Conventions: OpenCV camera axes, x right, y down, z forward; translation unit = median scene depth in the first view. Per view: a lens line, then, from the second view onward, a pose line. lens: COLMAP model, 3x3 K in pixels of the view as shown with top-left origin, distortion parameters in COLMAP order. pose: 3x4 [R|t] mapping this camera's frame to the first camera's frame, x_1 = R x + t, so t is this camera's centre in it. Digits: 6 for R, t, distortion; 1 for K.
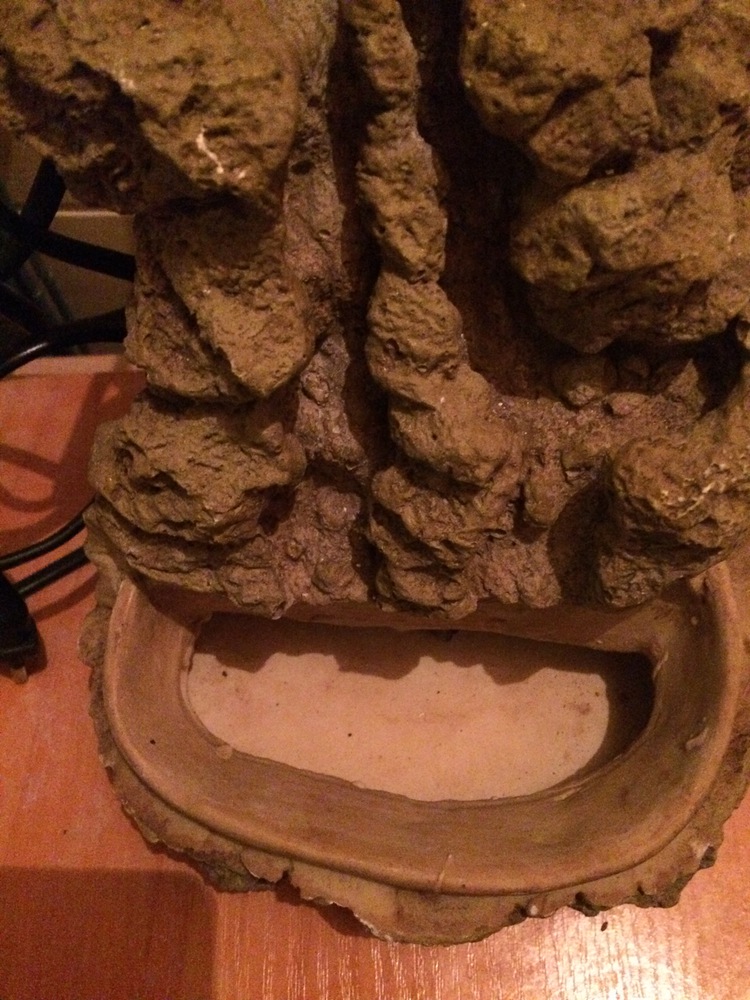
lens RADIAL K [[863.4, 0, 377.5], [0, 863.4, 502.2], [0, 0, 1]] dist [0.063641, -0.112456]
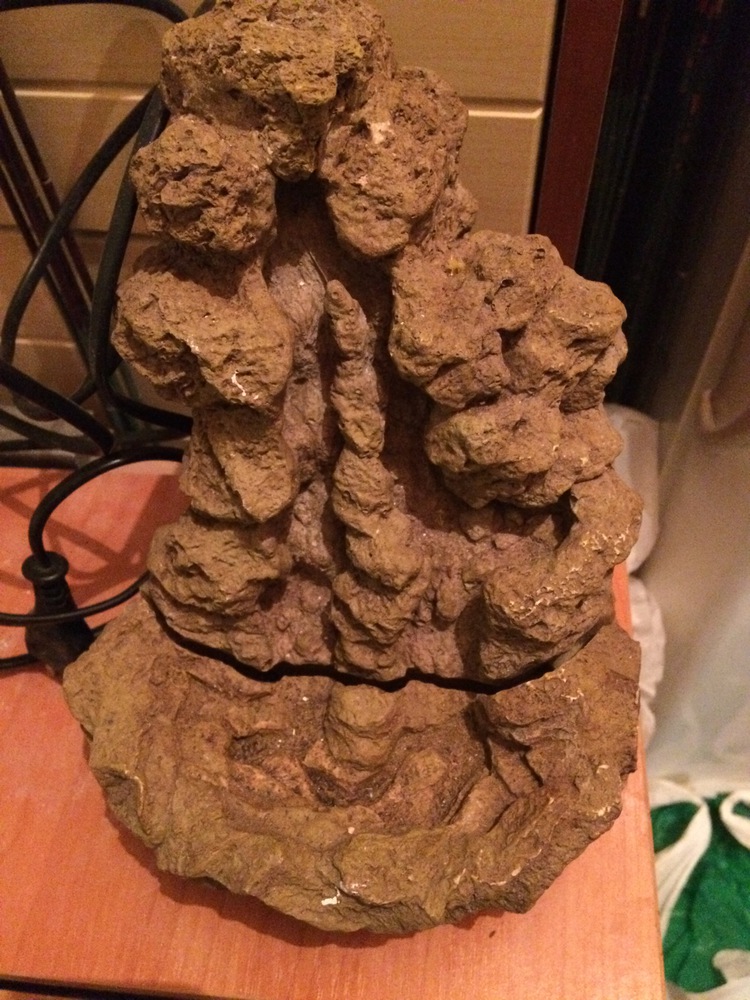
lens RADIAL K [[863.4, 0, 380.0], [0, 863.4, 501.2], [0, 0, 1]] dist [0.063641, -0.112456]
pose [[0.996078, 0.071174, -0.052557, 0.163208], [-0.076254, 0.991857, -0.102000, -0.015304], [0.044869, 0.105608, 0.993395, -0.563759]]
